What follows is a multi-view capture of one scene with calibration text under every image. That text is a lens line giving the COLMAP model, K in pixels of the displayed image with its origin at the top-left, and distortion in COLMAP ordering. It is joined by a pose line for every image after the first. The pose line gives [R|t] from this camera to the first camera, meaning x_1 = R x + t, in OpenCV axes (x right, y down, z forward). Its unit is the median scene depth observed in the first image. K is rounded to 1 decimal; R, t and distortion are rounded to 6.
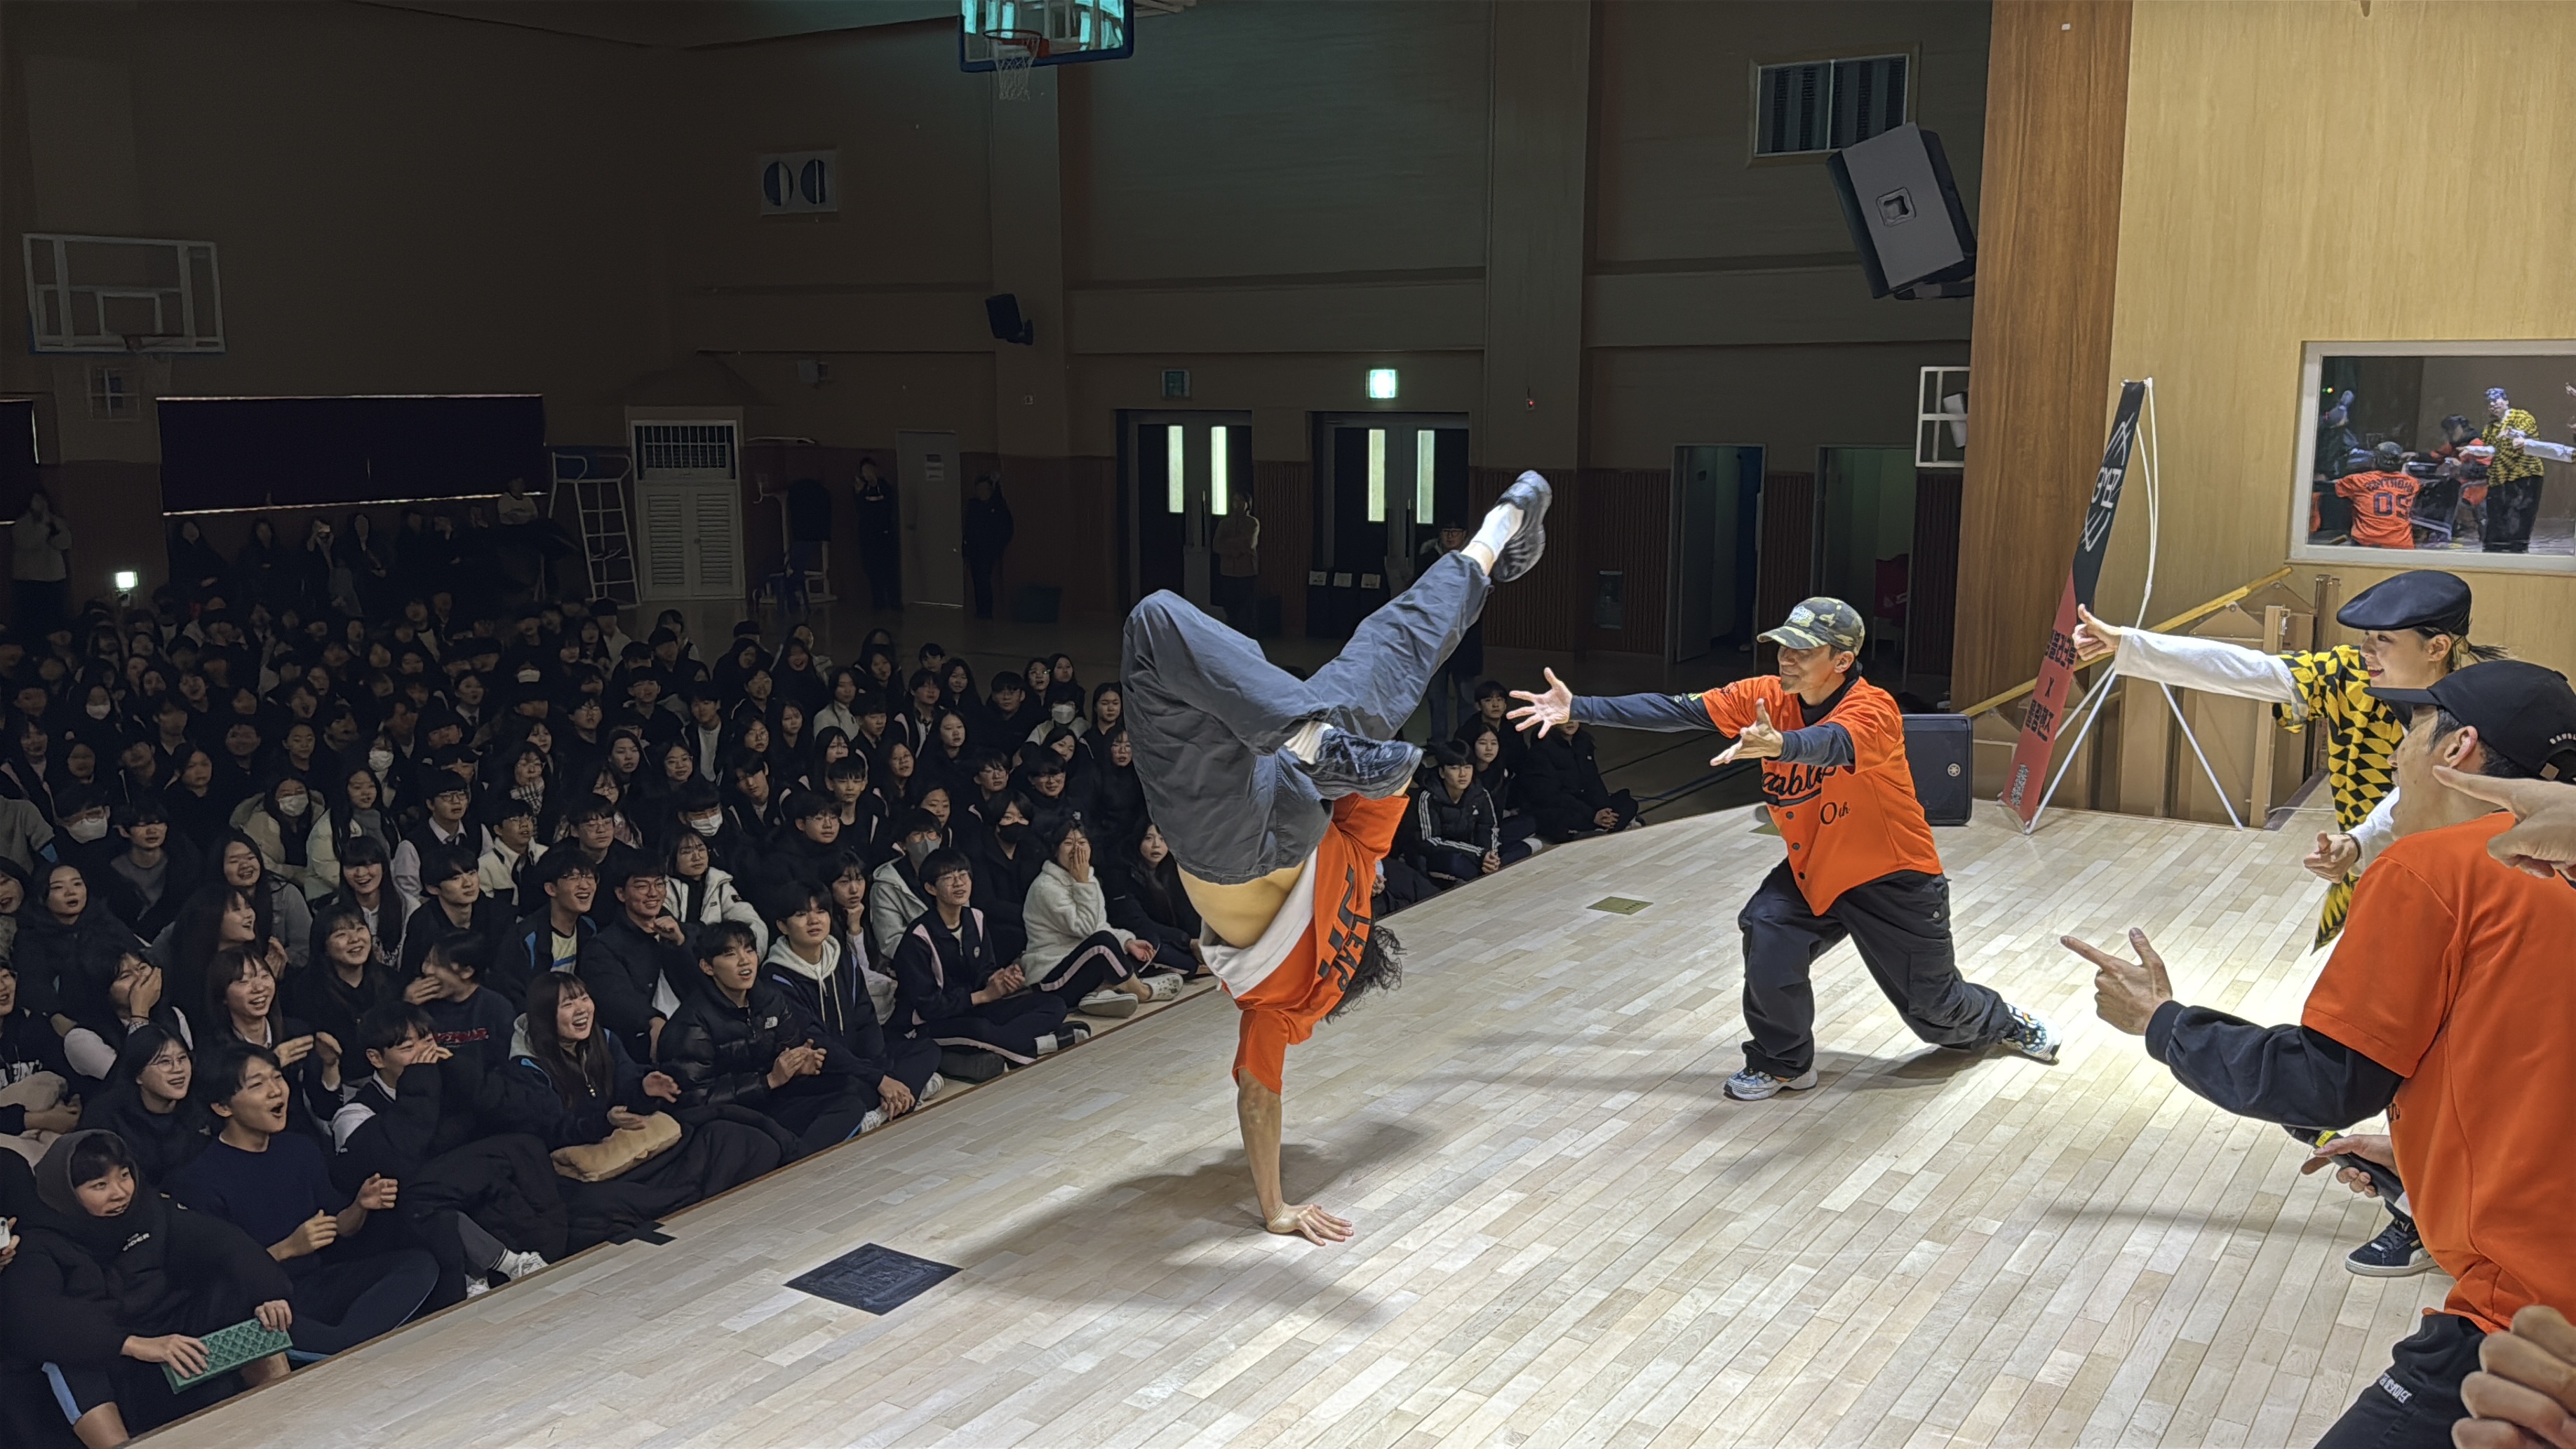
lens RADIAL K [[2107.8, 0, 1268.8], [0, 2107.8, 676.1], [0, 0, 1]] dist [0.196781, -0.393224]
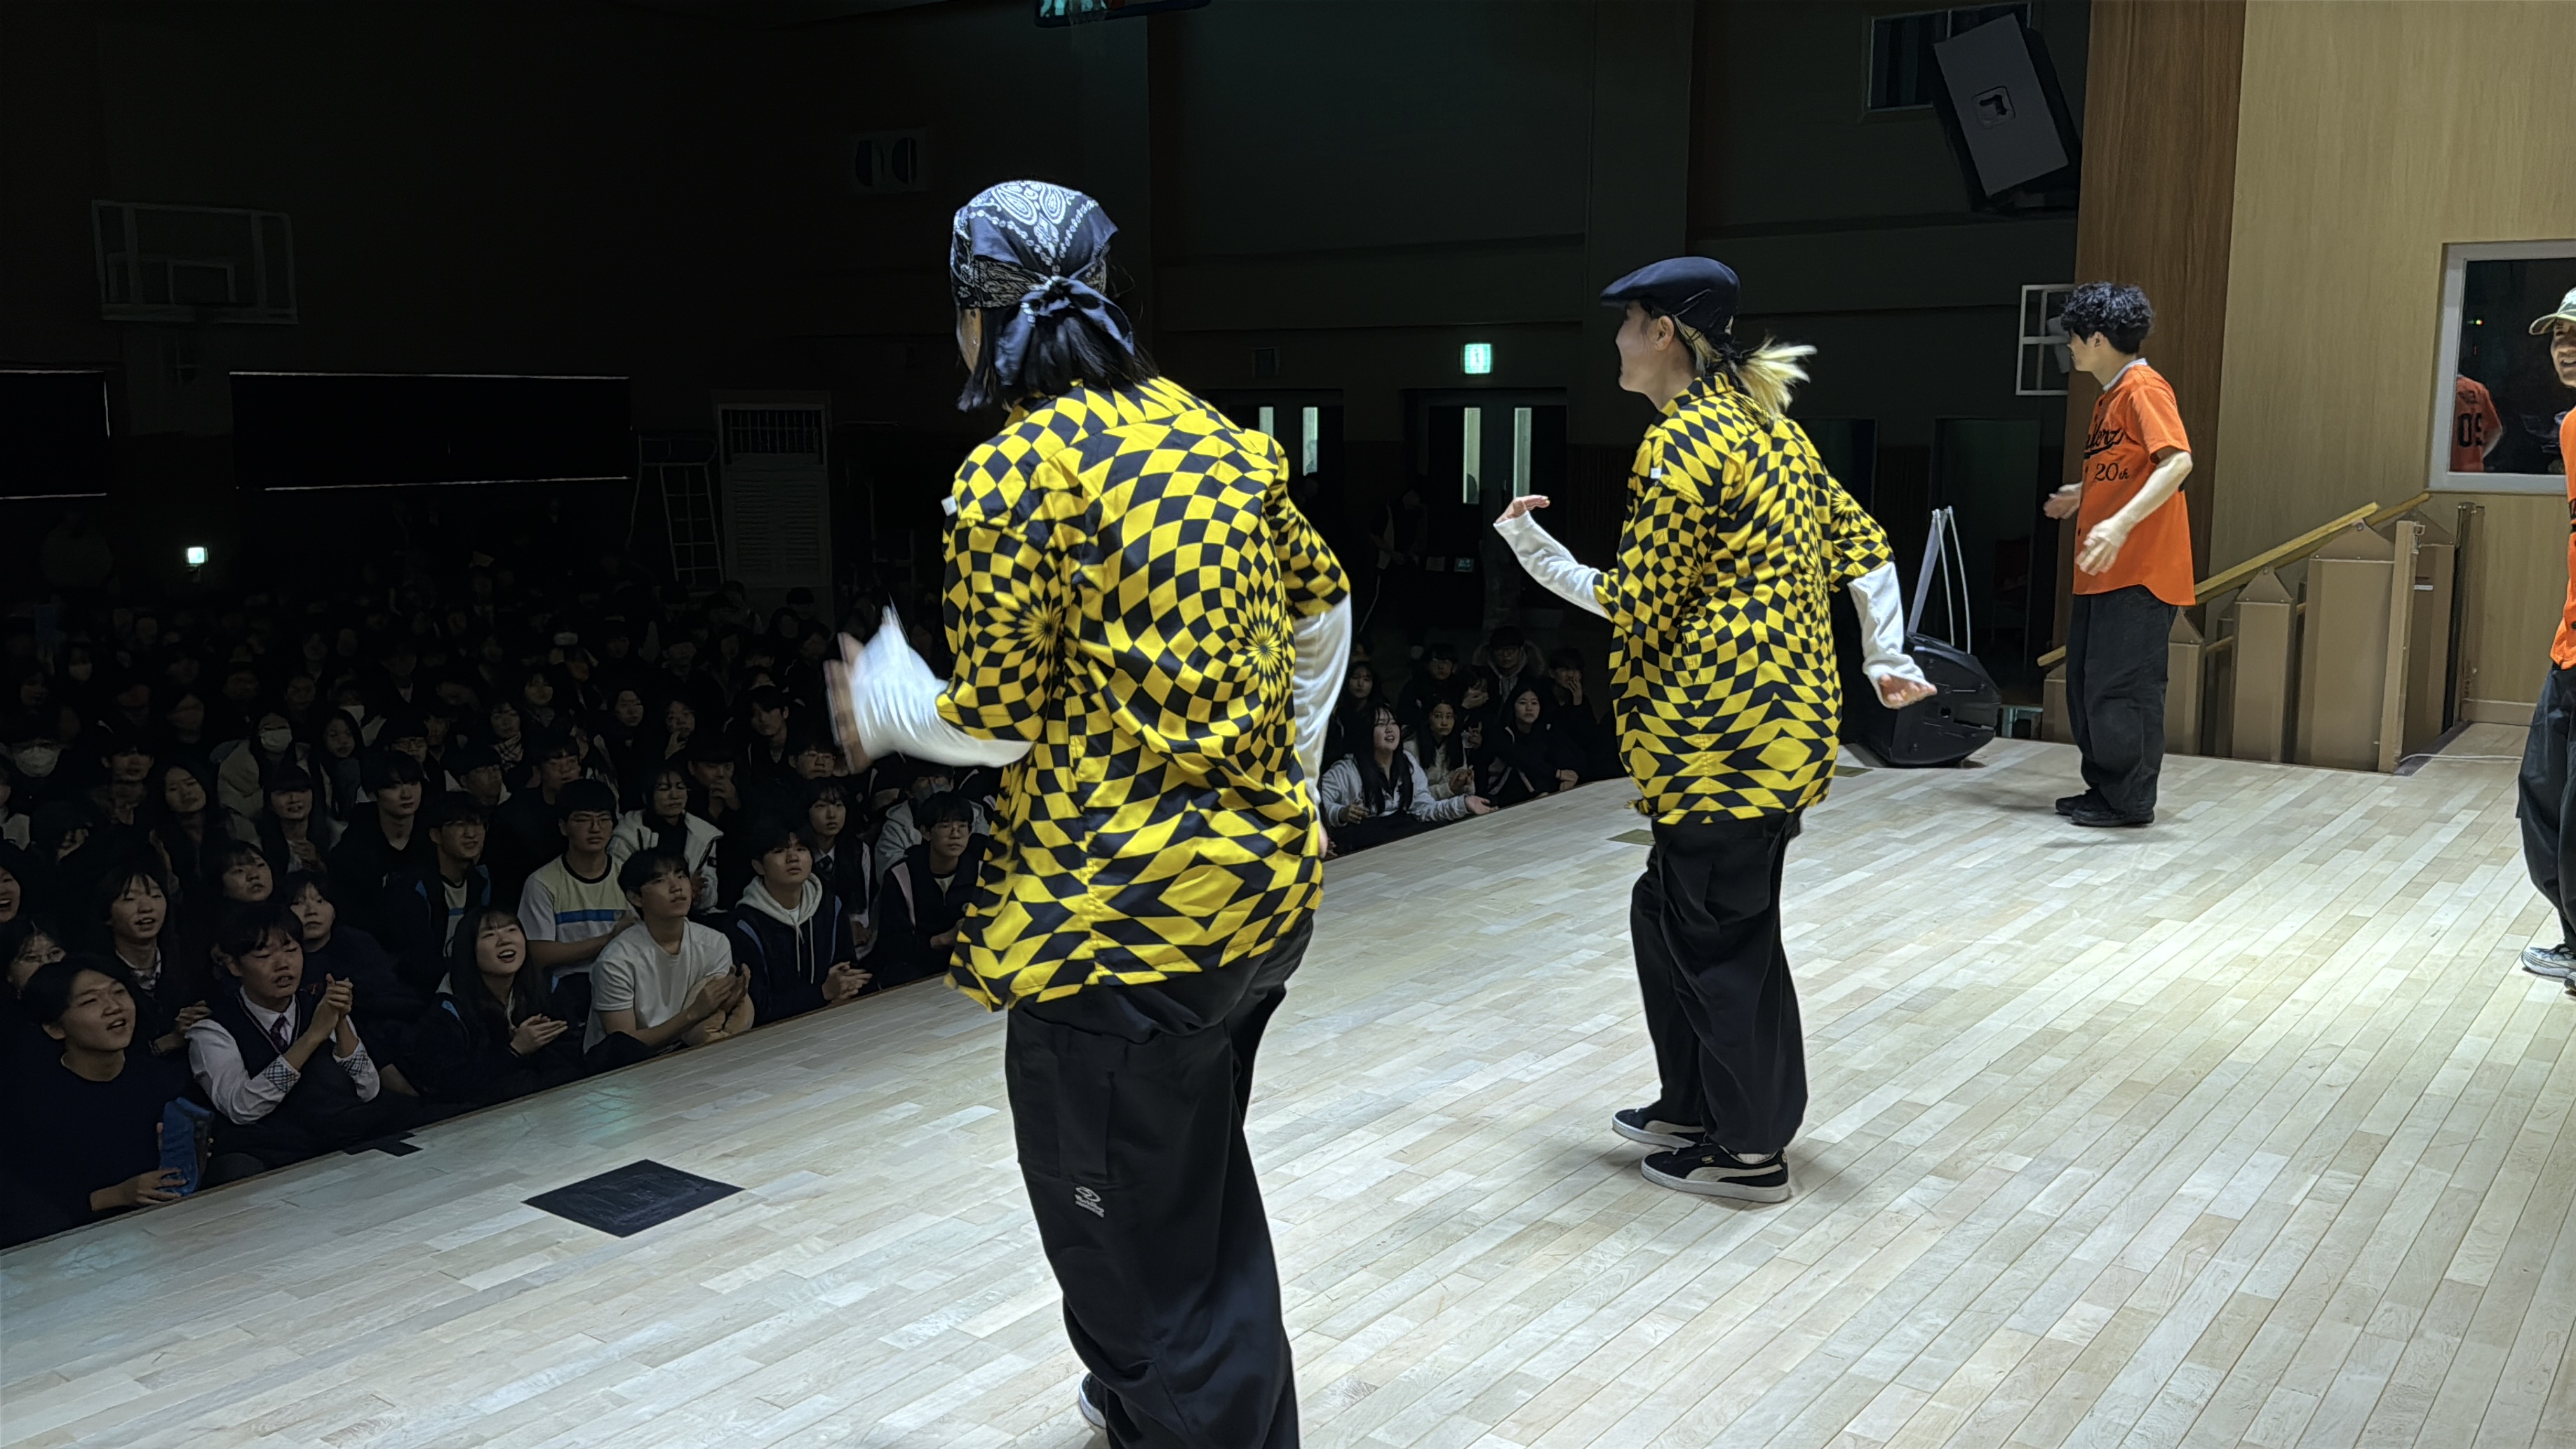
lens RADIAL K [[2146.8, 0, 1296.5], [0, 2146.8, 657.7], [0, 0, 1]] dist [0.174579, -0.340948]
pose [[0.999079, 0.008482, -0.042056, 0.052502], [-0.009064, 0.999866, -0.013664, 0.042796], [0.041934, 0.014033, 0.999022, 0.087726]]
